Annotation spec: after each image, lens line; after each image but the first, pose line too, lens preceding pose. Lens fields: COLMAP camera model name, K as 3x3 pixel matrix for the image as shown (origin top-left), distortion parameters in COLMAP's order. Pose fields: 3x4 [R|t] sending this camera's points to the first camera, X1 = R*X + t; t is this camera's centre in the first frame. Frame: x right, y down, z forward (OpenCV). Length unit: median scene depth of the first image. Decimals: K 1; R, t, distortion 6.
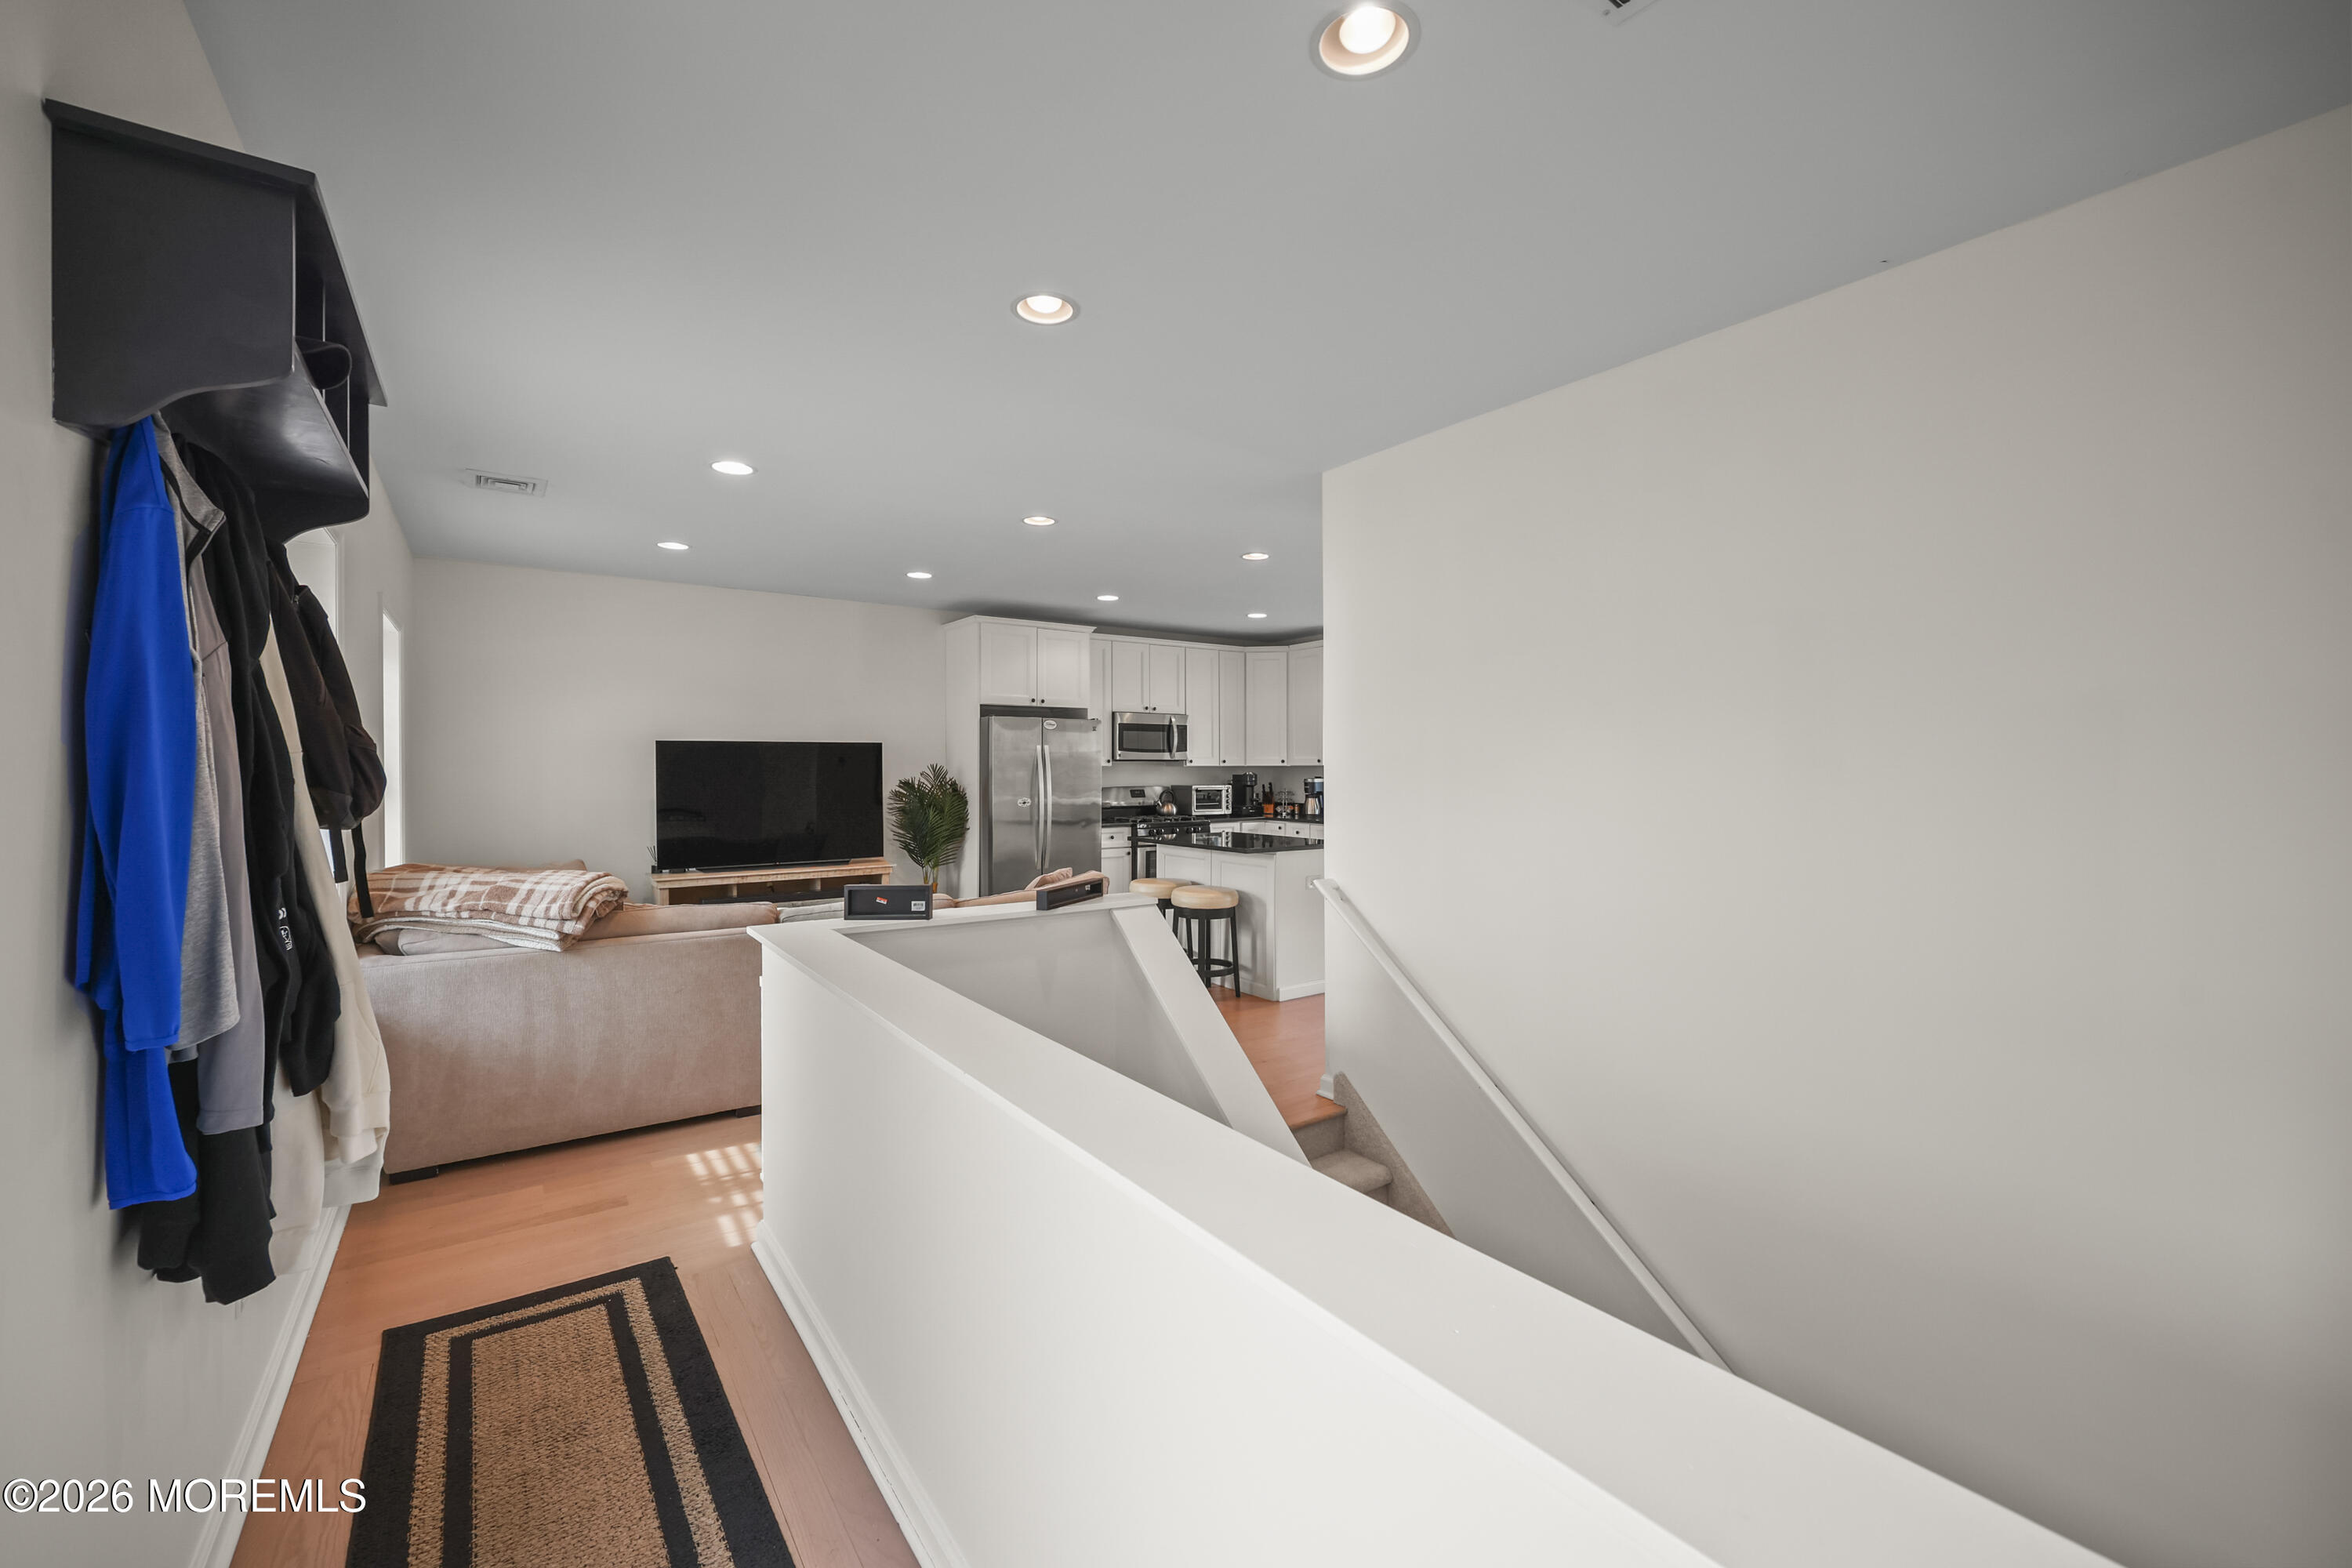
lens RADIAL K [[953.6, 0, 1177.4], [0, 953.6, 776.2], [0, 0, 1]] dist [0.000187, 0.000222]
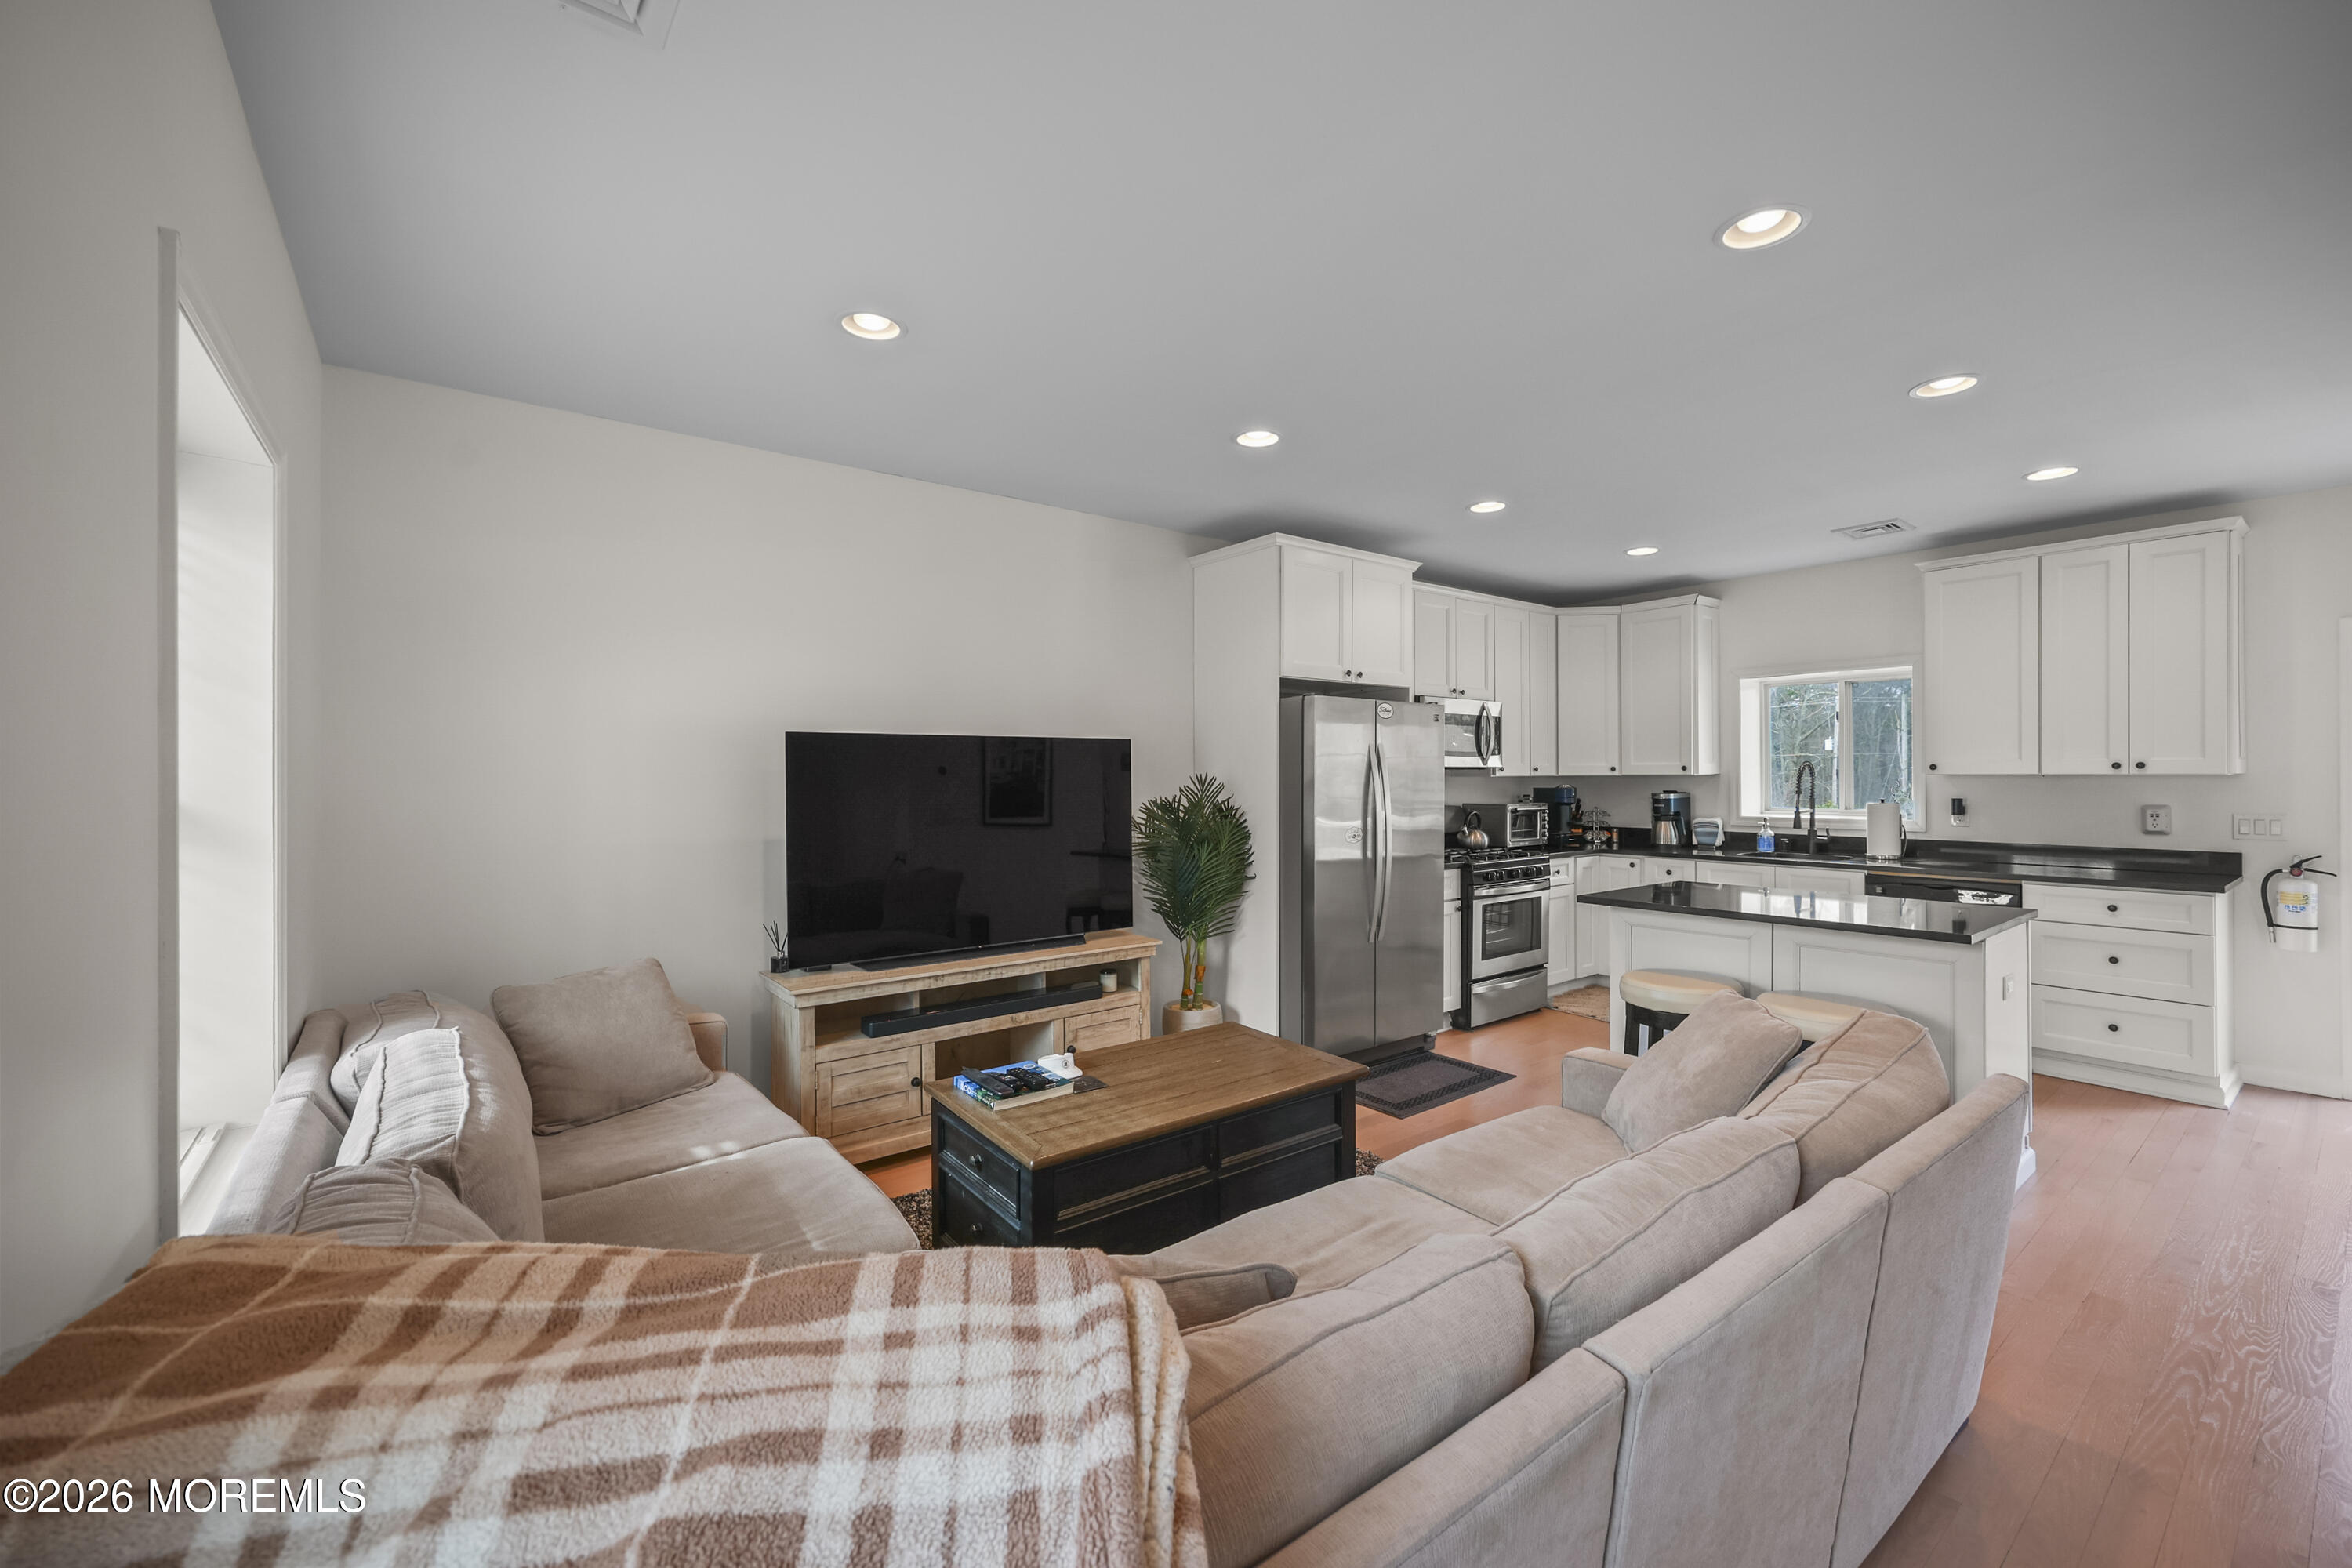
lens RADIAL K [[949.6, 0, 1184.3], [0, 949.6, 776.5], [0, 0, 1]] dist [0.000475, 0.000366]
pose [[0.999206, -0.002914, 0.039743, -0.275225], [0.003335, 0.999939, -0.010540, -0.004395], [-0.039710, 0.010664, 0.999154, 0.361283]]
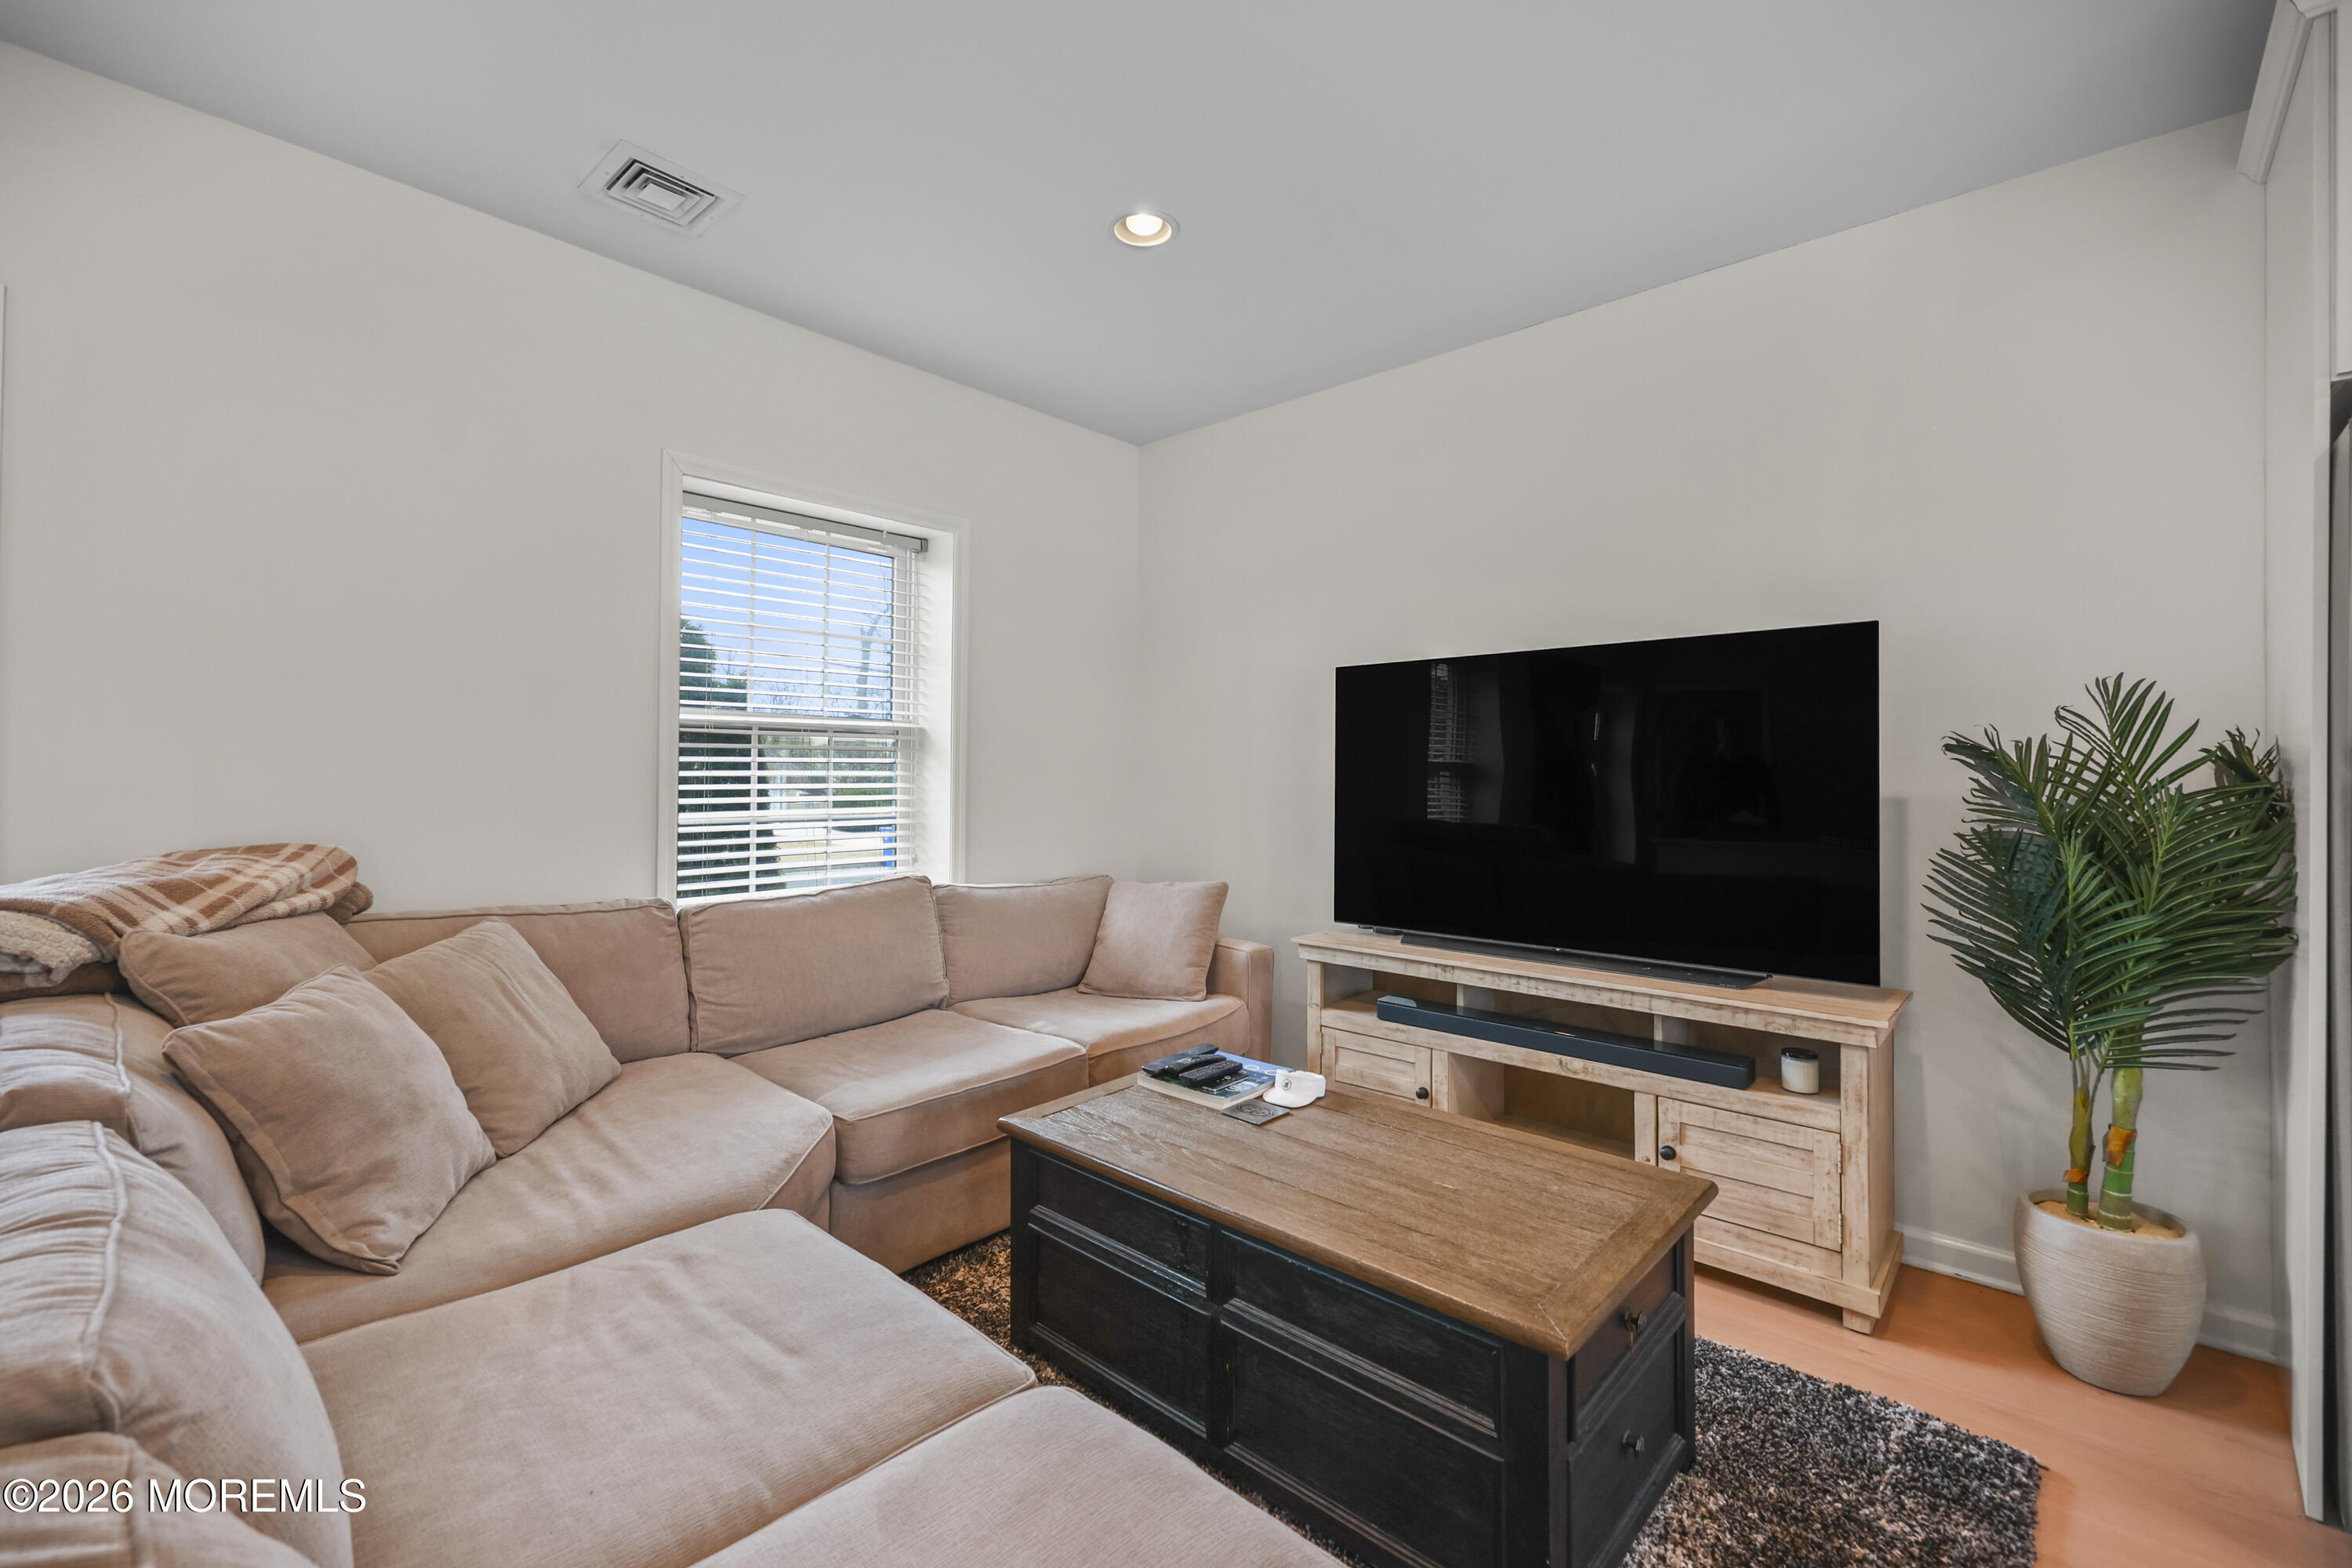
lens RADIAL K [[989.4, 0, 1174.2], [0, 989.4, 763.5], [0, 0, 1]] dist [0.001771, 0.000442]
pose [[0.207427, -0.010250, -0.978197, -0.036799], [-0.017028, 0.999756, -0.014087, 0.018628], [0.978102, 0.019579, 0.207202, 0.650109]]
